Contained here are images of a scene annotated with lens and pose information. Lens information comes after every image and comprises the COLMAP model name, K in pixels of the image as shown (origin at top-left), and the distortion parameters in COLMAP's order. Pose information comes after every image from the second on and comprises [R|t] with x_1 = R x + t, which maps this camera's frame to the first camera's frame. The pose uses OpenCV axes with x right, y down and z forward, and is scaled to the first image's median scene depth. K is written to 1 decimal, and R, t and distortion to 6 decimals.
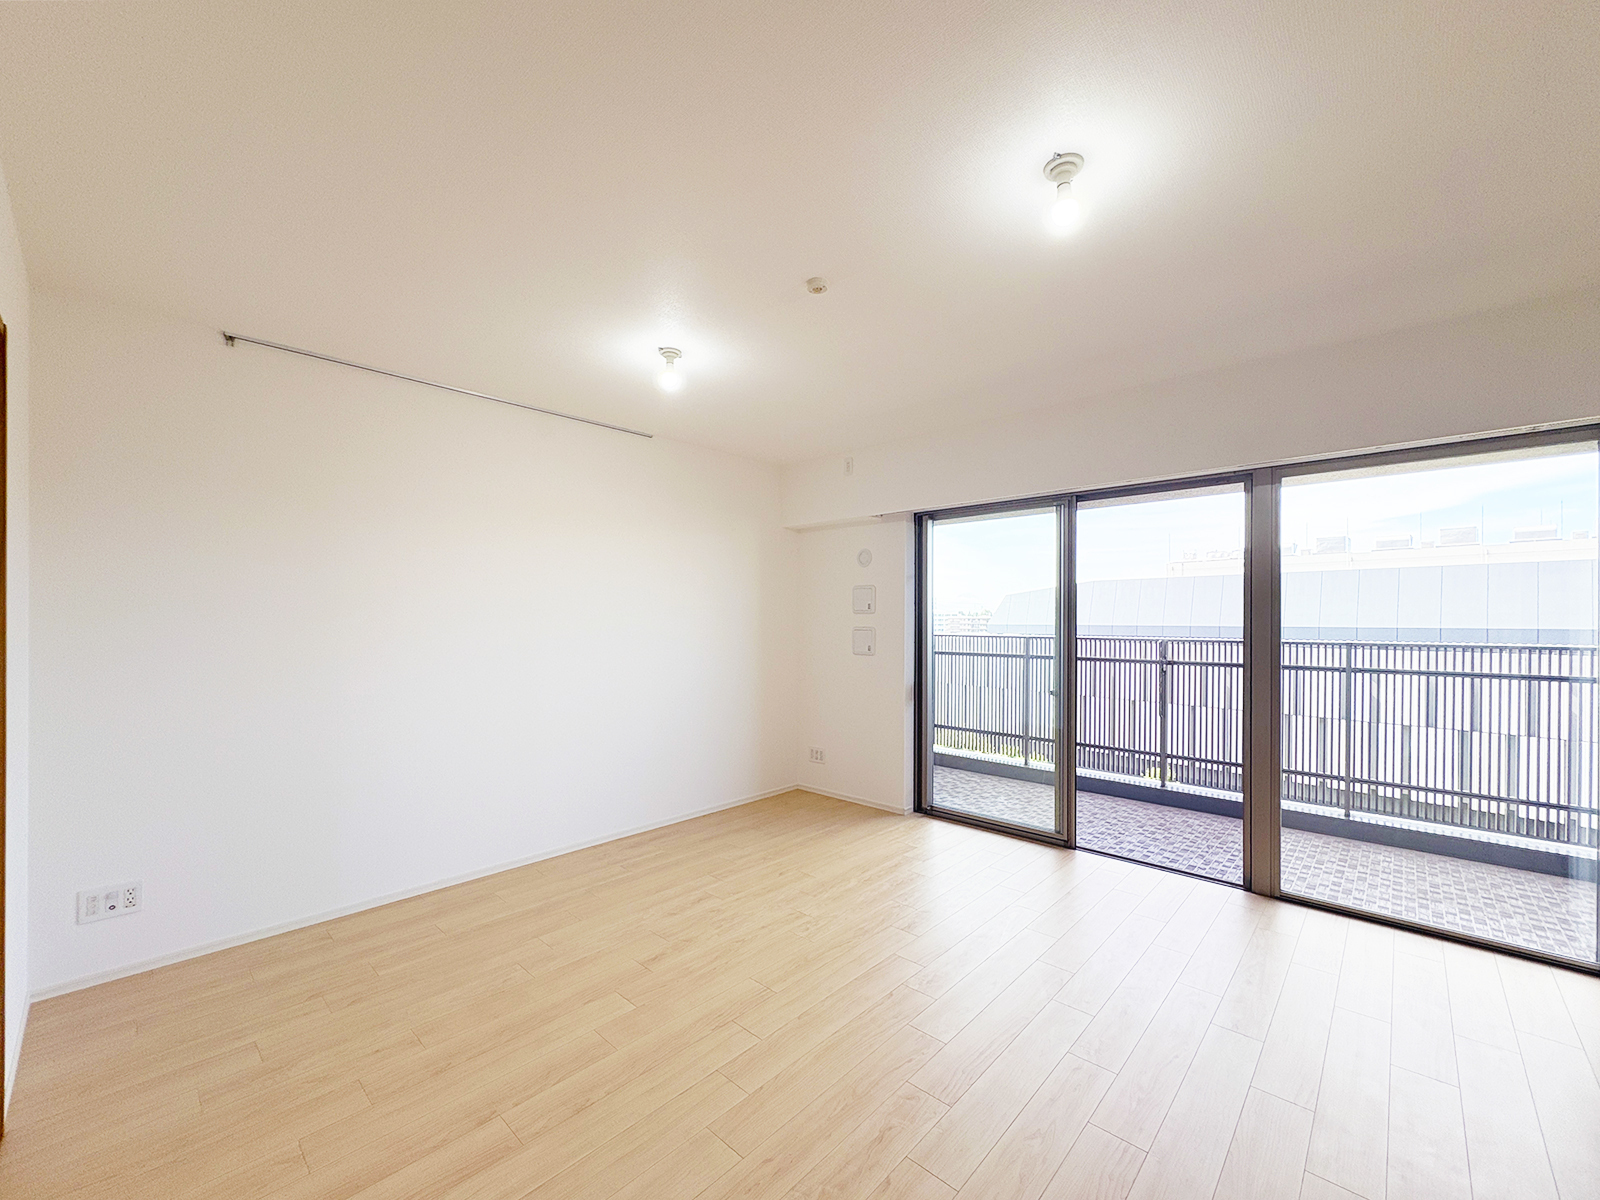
lens RADIAL K [[640.7, 0, 814.5], [0, 640.7, 594.3], [0, 0, 1]] dist [0.000799, 0.000209]
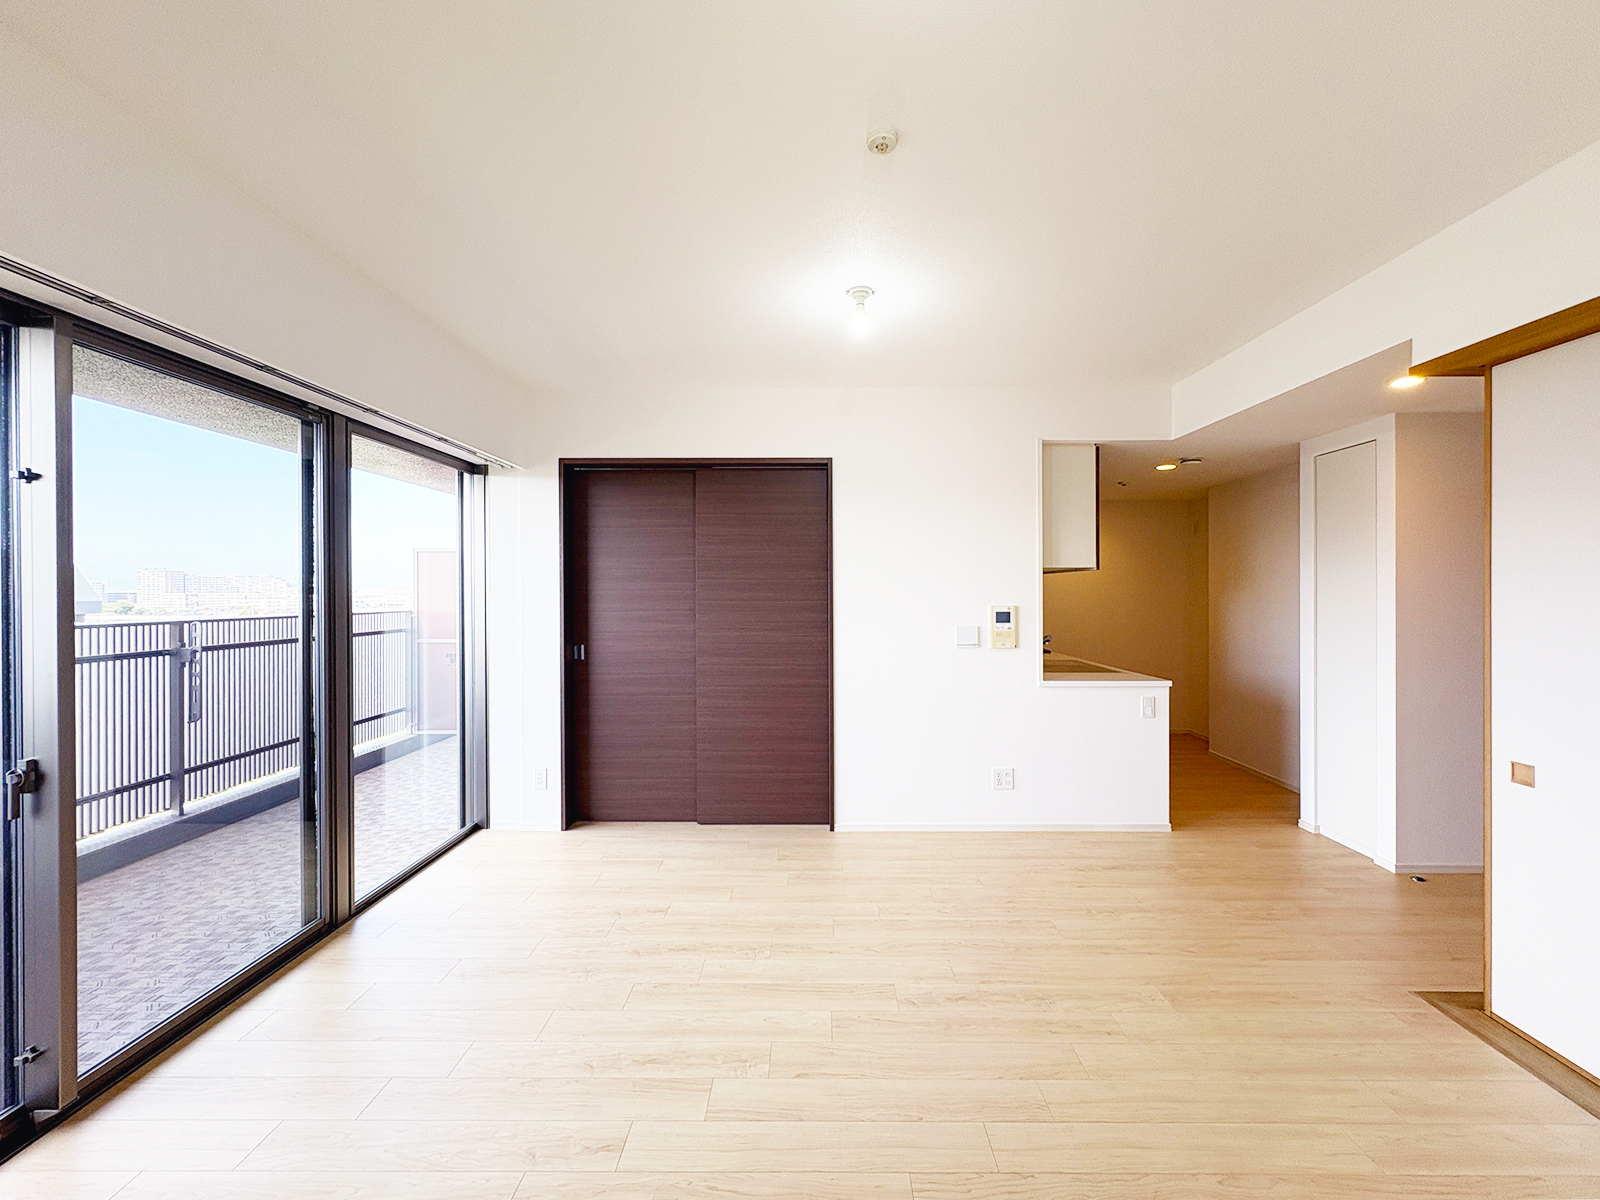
lens RADIAL K [[640.7, 0, 814.5], [0, 640.7, 594.3], [0, 0, 1]] dist [0.000799, 0.000209]
pose [[-0.666503, -0.003546, 0.745494, -0.329261], [-0.030737, 0.999269, -0.022726, 0.031600], [-0.744868, -0.038061, -0.666125, 1.047044]]
